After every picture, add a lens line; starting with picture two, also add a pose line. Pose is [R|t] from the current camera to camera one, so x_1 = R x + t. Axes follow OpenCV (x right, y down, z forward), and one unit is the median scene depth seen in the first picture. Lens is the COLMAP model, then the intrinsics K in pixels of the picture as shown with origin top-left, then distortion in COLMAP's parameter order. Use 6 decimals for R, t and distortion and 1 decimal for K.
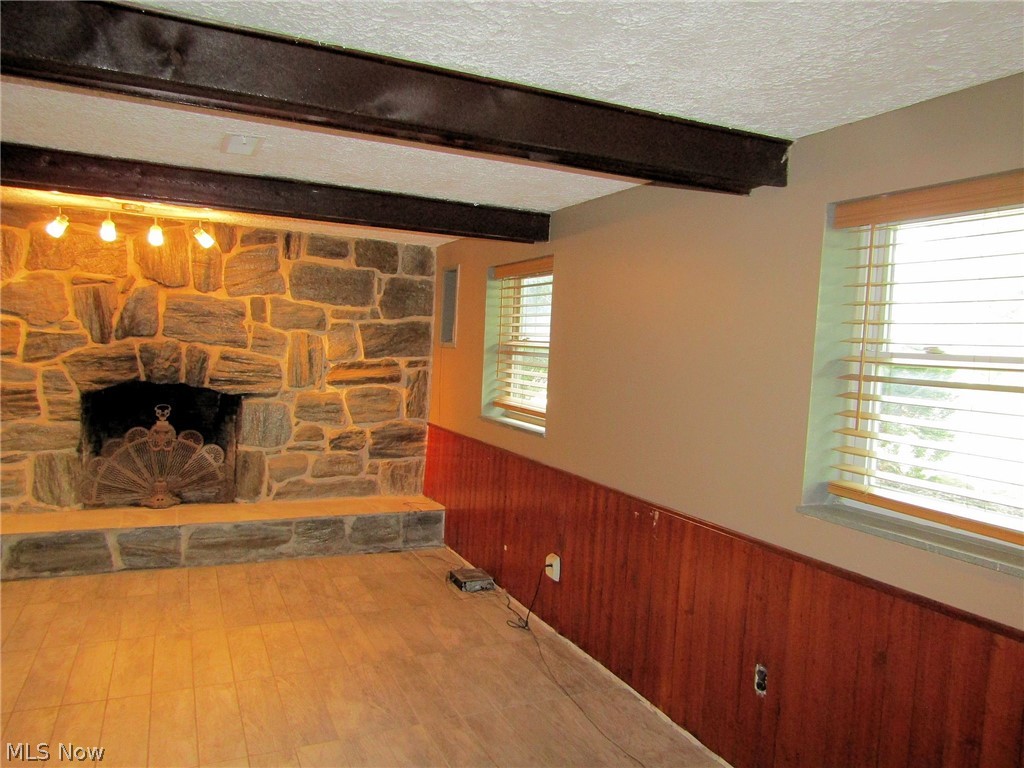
lens RADIAL K [[723.9, 0, 517.3], [0, 723.9, 384.7], [0, 0, 1]] dist [-0.016092, 0.006982]
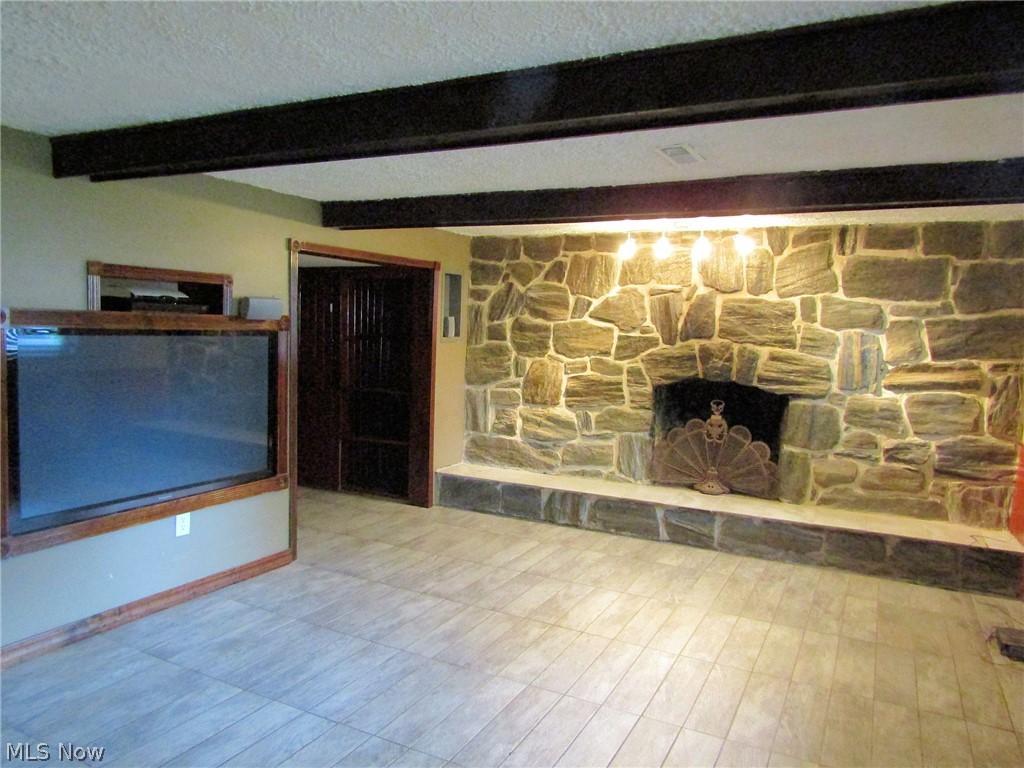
lens RADIAL K [[723.9, 0, 514.6], [0, 723.9, 389.3], [0, 0, 1]] dist [-0.016092, 0.006982]
pose [[0.608677, 0.039016, -0.792458, 0.187704], [-0.041905, 0.998977, 0.016997, 0.004913], [0.792311, 0.022862, 0.609689, 0.087158]]
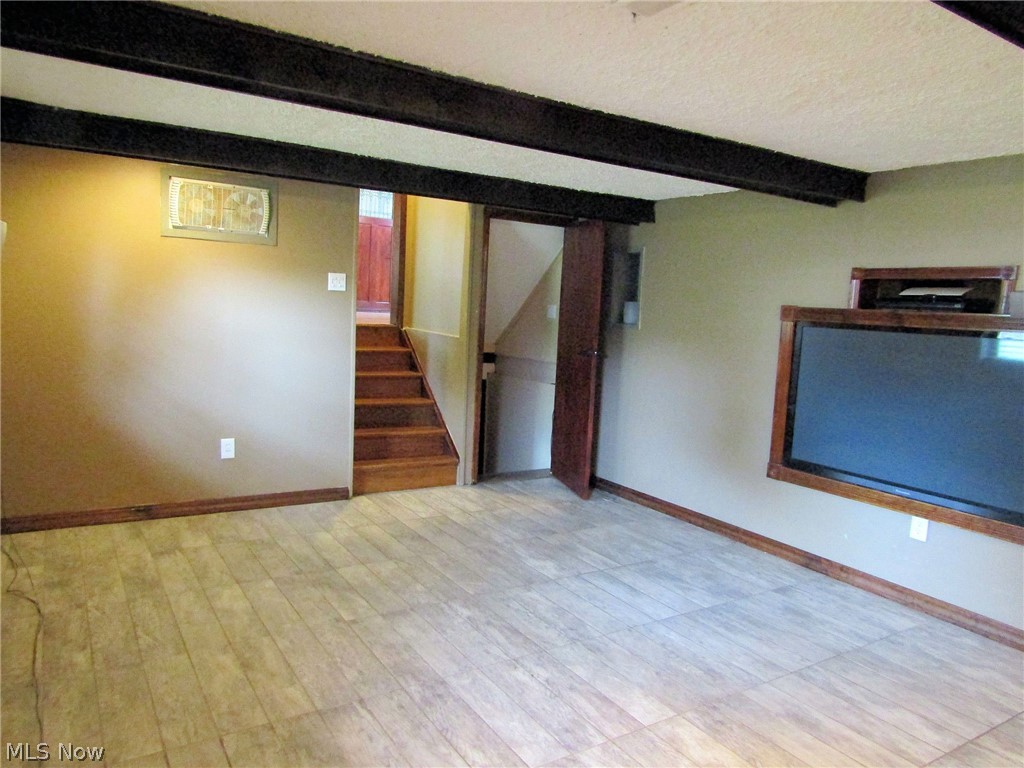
lens RADIAL K [[723.9, 0, 513.4], [0, 723.9, 386.2], [0, 0, 1]] dist [-0.016092, 0.006982]
pose [[-0.987990, -0.082146, -0.130870, -0.106914], [-0.102584, 0.982096, 0.157998, -0.043659], [0.115548, 0.169525, -0.978729, 0.941679]]
